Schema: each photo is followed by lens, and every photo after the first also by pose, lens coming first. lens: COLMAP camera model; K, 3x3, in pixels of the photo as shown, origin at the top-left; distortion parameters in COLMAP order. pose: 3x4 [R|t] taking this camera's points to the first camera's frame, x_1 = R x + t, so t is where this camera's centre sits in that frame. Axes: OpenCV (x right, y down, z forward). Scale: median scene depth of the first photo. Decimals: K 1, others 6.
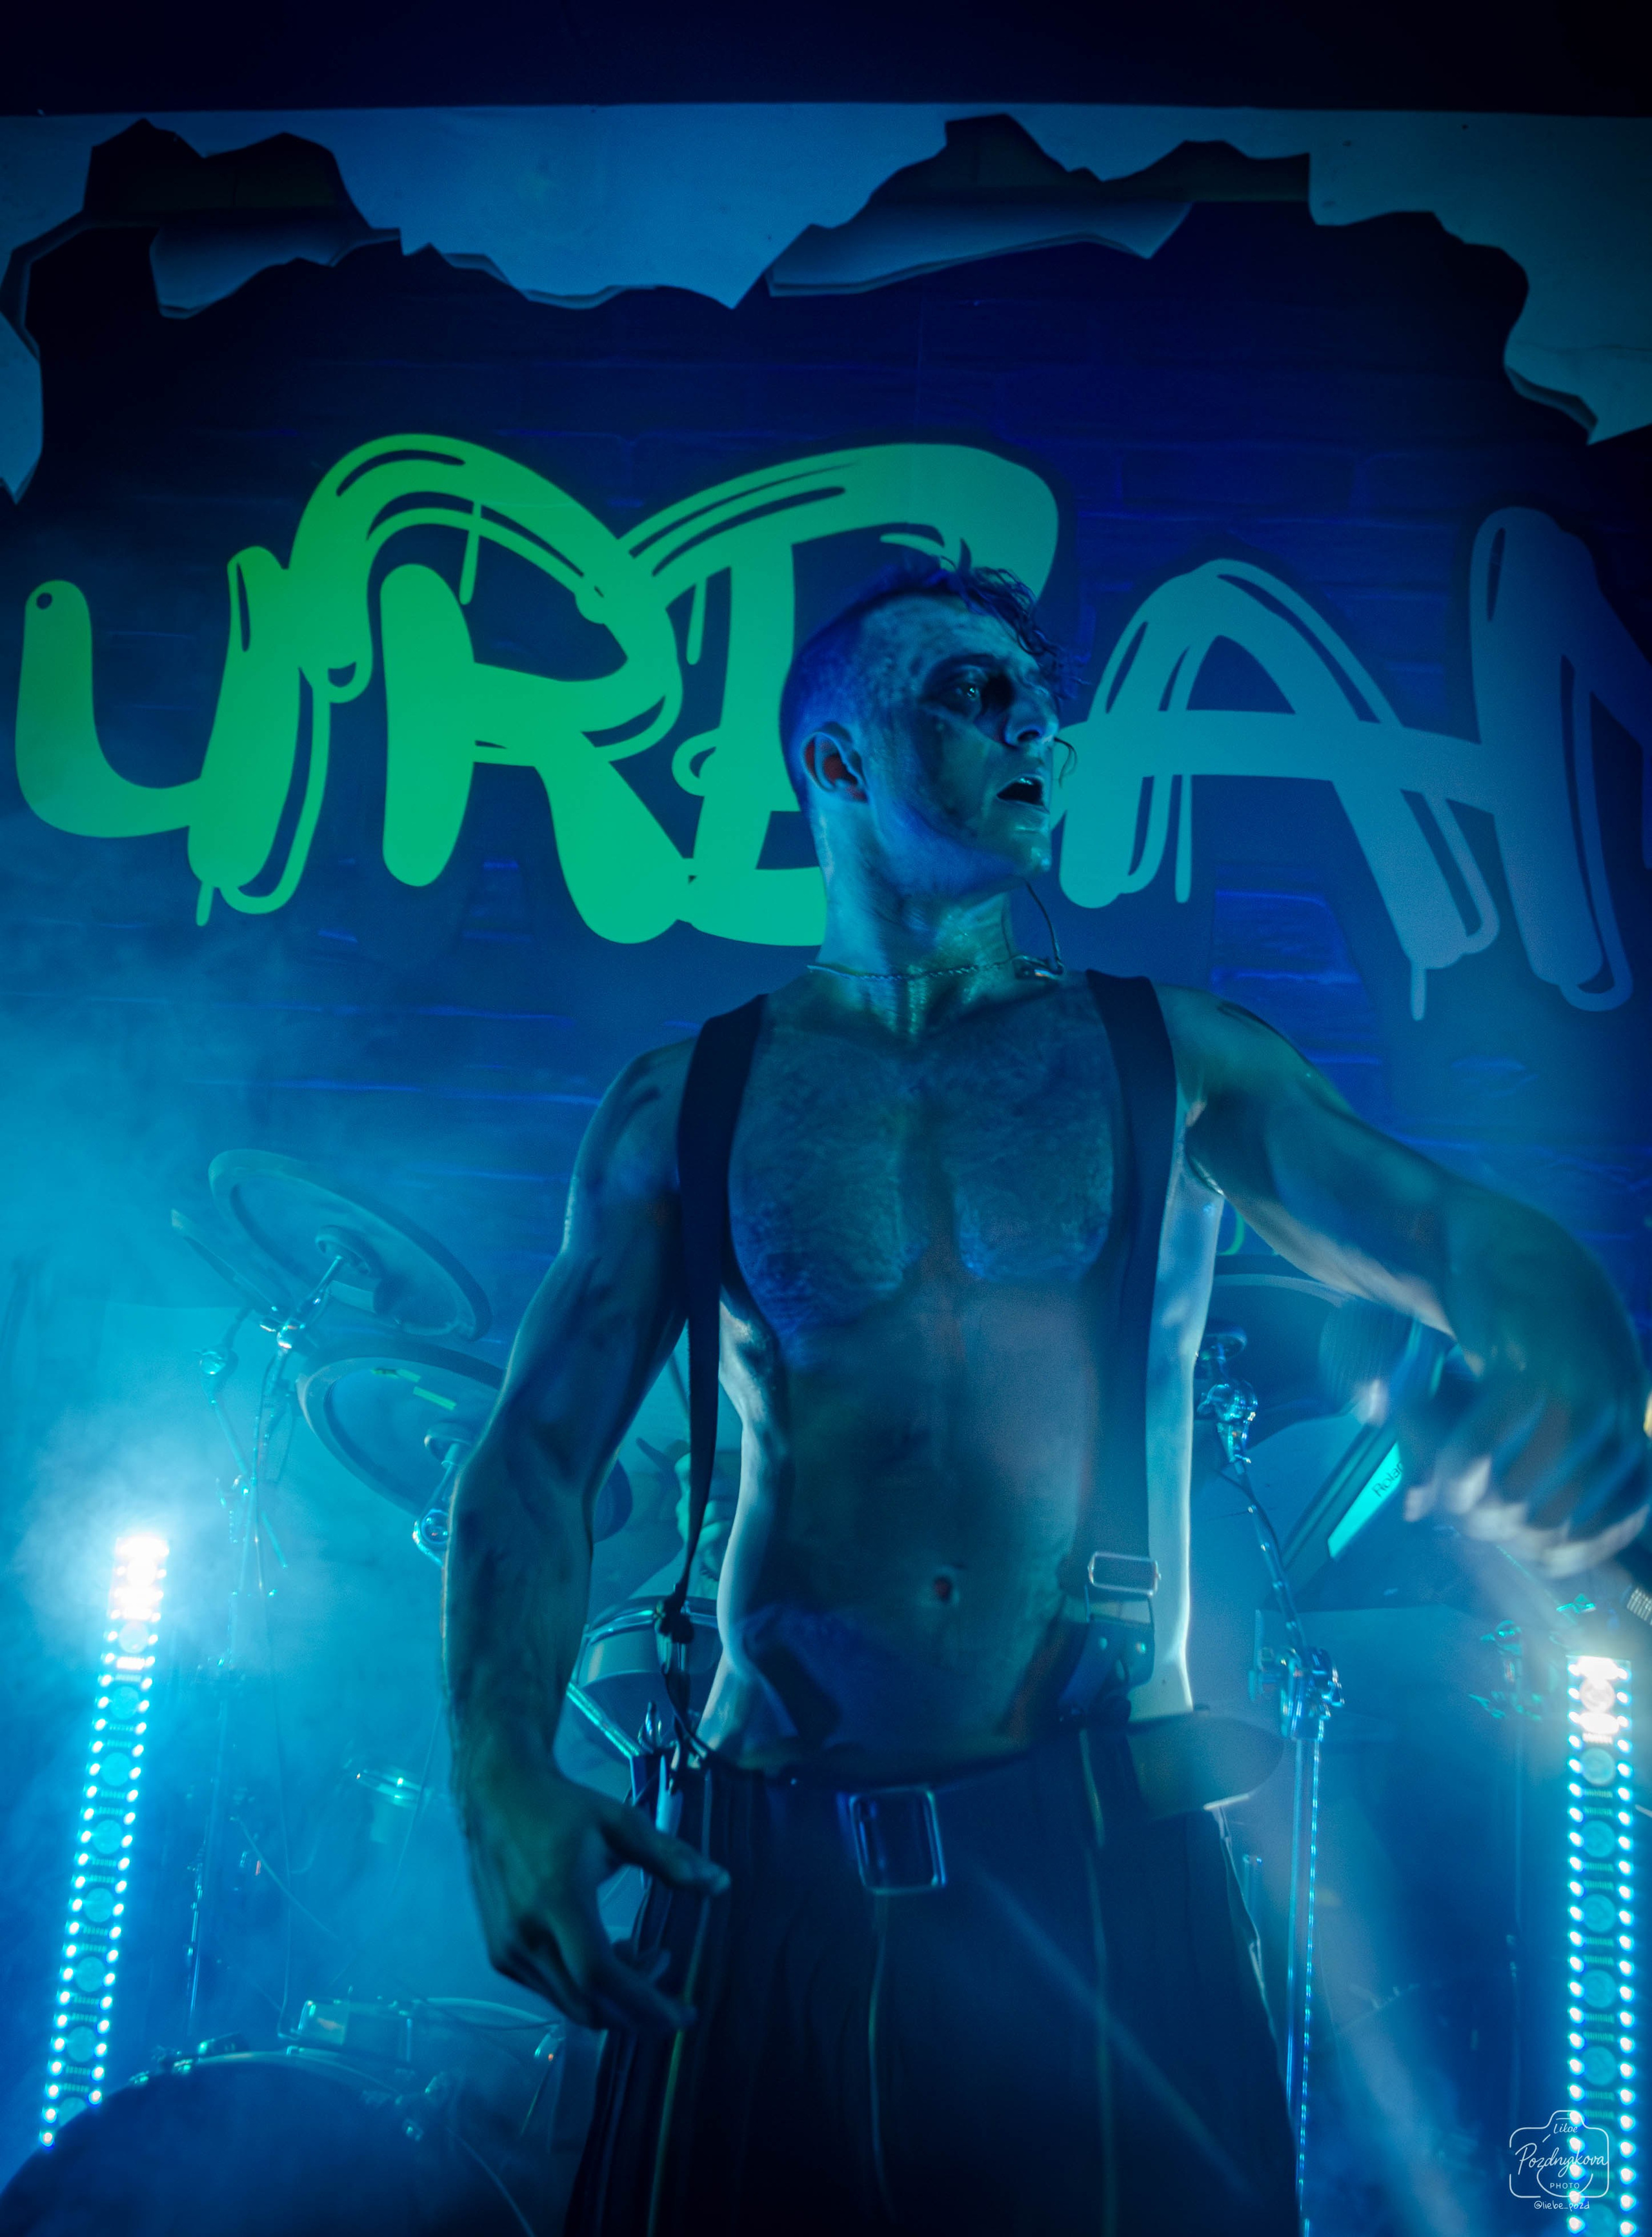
lens RADIAL K [[2235.5, 0, 813.9], [0, 2235.5, 868.5], [0, 0, 1]] dist [-0.084381, 0.000000]
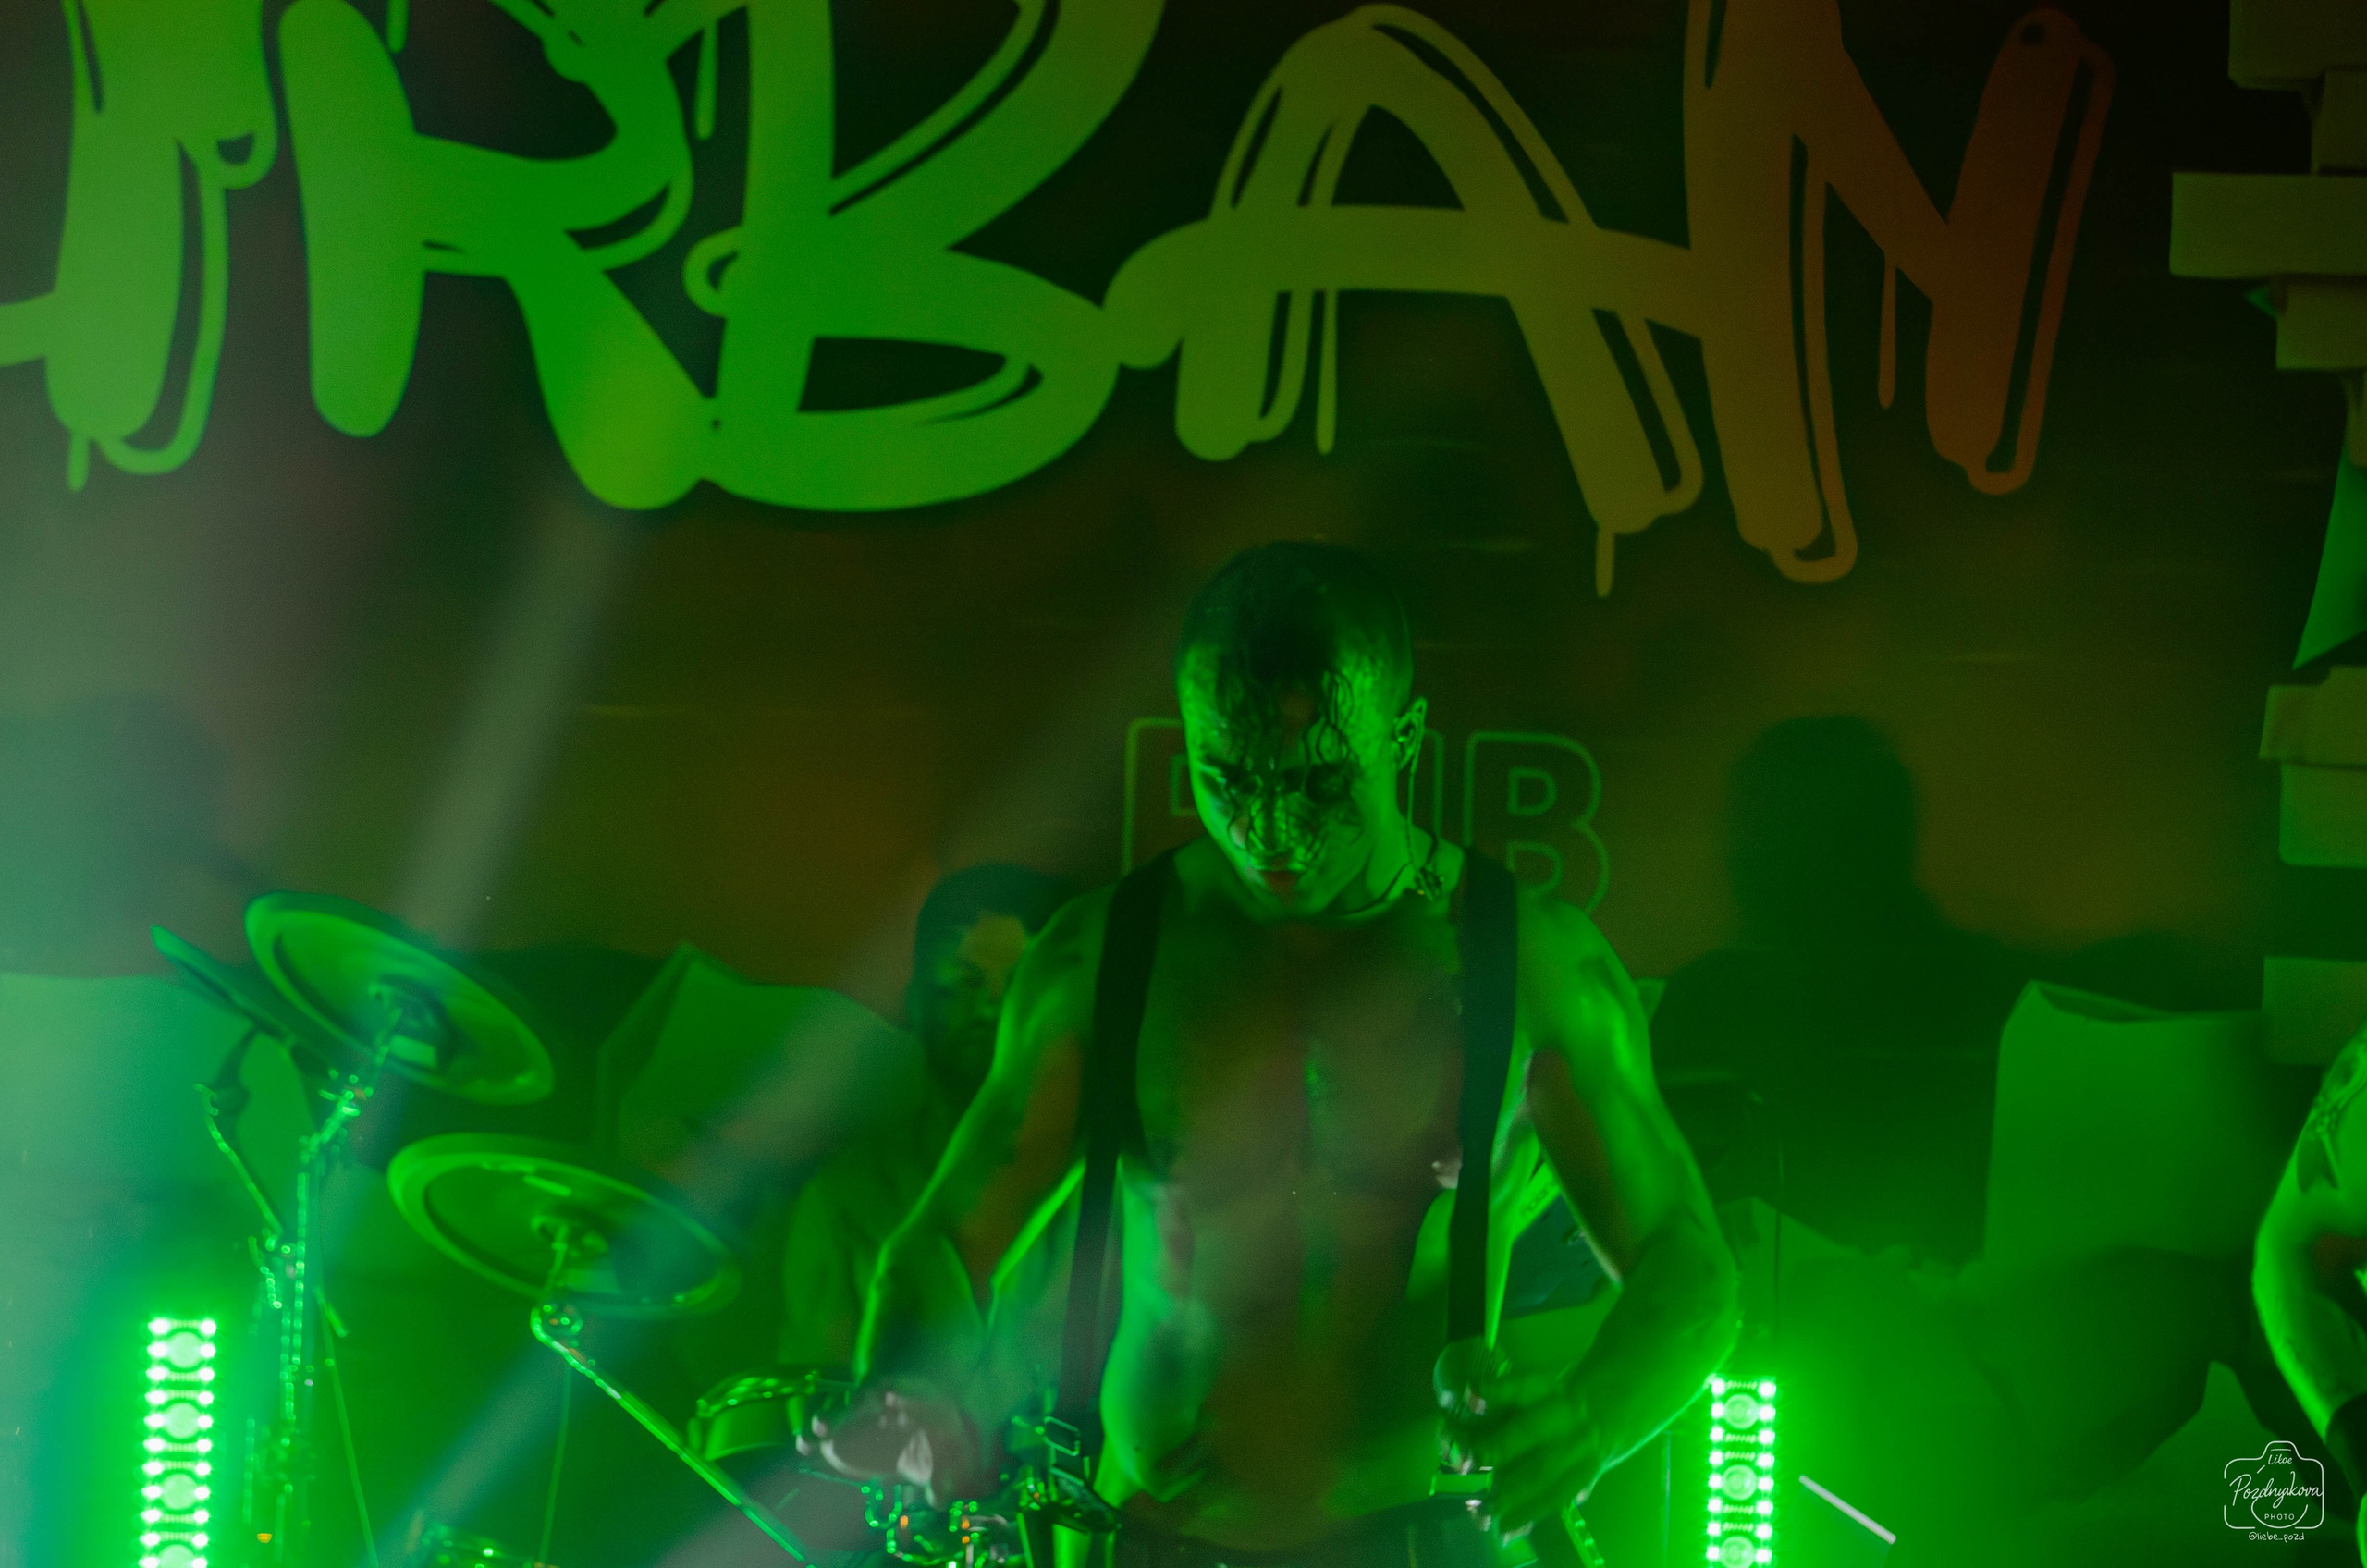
lens RADIAL K [[3591.9, 0, 1201.1], [0, 3591.9, 768.3], [0, 0, 1]] dist [-0.000992, 0.000000]
pose [[0.991947, -0.030888, 0.122832, -0.044223], [0.001401, 0.972423, 0.233221, -0.174774], [-0.126648, -0.231171, 0.964635, -0.286586]]
